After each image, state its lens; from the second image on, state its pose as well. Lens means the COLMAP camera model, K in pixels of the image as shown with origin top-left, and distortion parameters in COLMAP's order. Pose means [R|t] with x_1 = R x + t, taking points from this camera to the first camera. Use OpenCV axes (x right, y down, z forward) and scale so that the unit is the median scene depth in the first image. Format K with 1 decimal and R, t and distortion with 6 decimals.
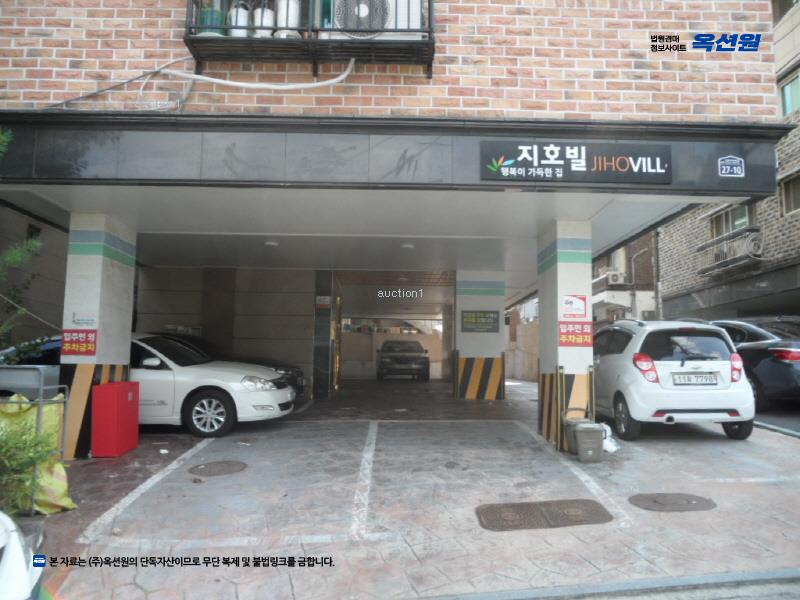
lens RADIAL K [[654.8, 0, 405.5], [0, 654.8, 293.4], [0, 0, 1]] dist [-0.027876, 0.028552]
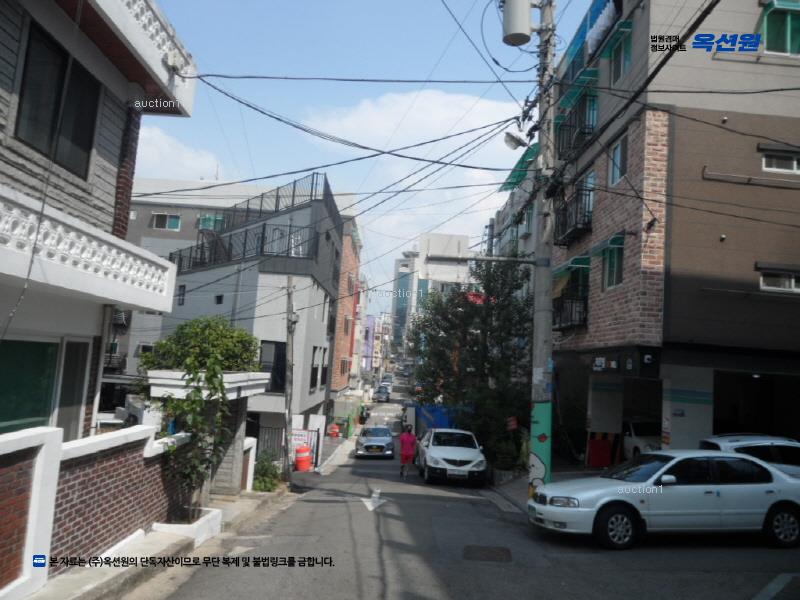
lens RADIAL K [[654.2, 0, 400.0], [0, 654.2, 300.0], [0, 0, 1]] dist [-0.032979, 0.026285]
pose [[-0.011231, -0.108230, -0.994062, 2.646333], [0.051356, 0.992751, -0.108667, -0.210685], [0.998617, -0.052272, -0.005591, 0.272697]]
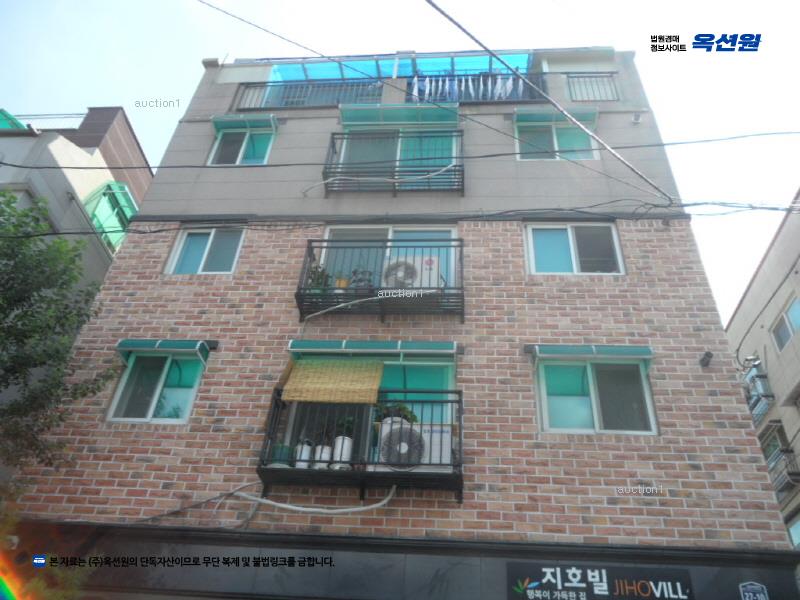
lens RADIAL K [[654.8, 0, 405.5], [0, 654.8, 293.4], [0, 0, 1]] dist [-0.027876, 0.028552]
pose [[0.994852, -0.016759, -0.099947, 0.061774], [-0.039105, 0.846371, -0.531156, -0.027818], [0.093494, 0.532330, 0.841358, -0.170514]]
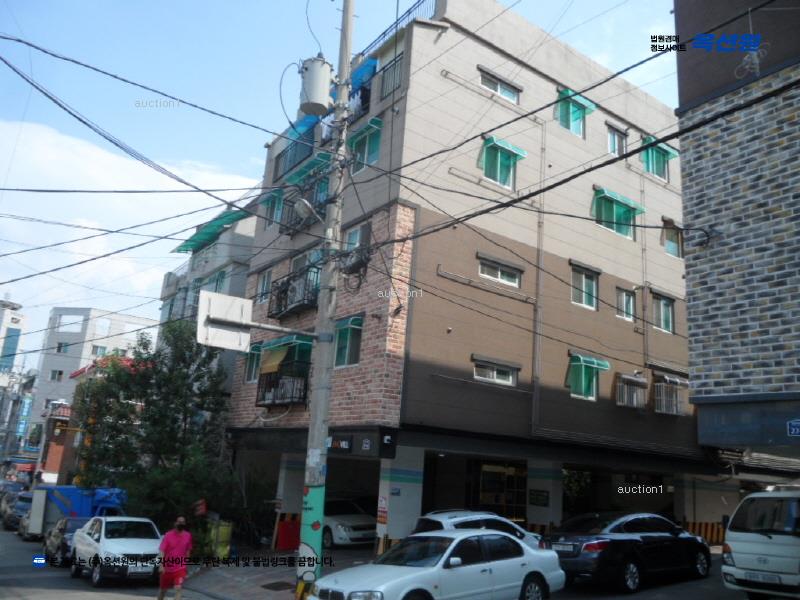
lens RADIAL K [[654.2, 0, 400.0], [0, 654.2, 300.0], [0, 0, 1]] dist [-0.032979, 0.026285]
pose [[0.547819, -0.180224, -0.816954, 2.411977], [0.037903, 0.980864, -0.190967, -0.247786], [0.835738, 0.073650, 0.544168, -0.120728]]
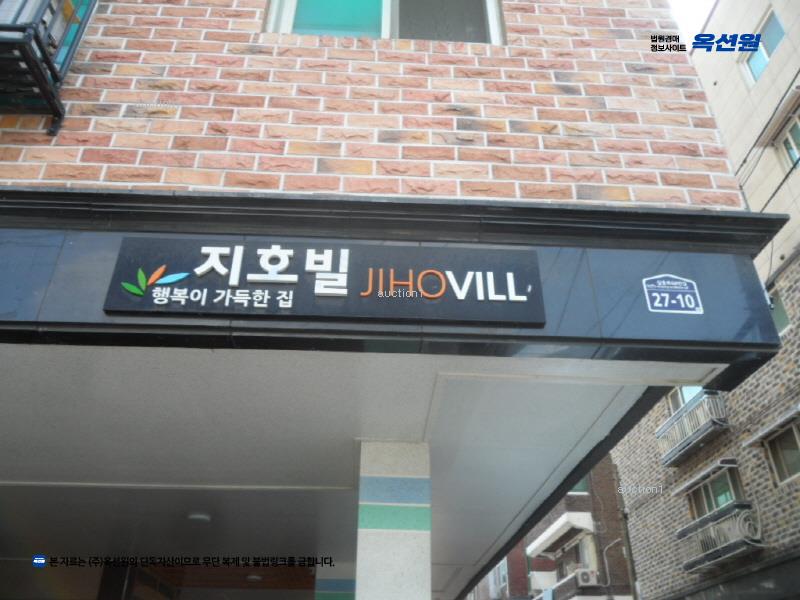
lens RADIAL K [[654.2, 0, 400.0], [0, 654.2, 300.0], [0, 0, 1]] dist [-0.032979, 0.026285]
pose [[0.999630, 0.005885, 0.026539, 0.294269], [0.005783, 0.907897, -0.419152, 0.001008], [-0.026562, 0.419151, 0.907528, 0.585835]]
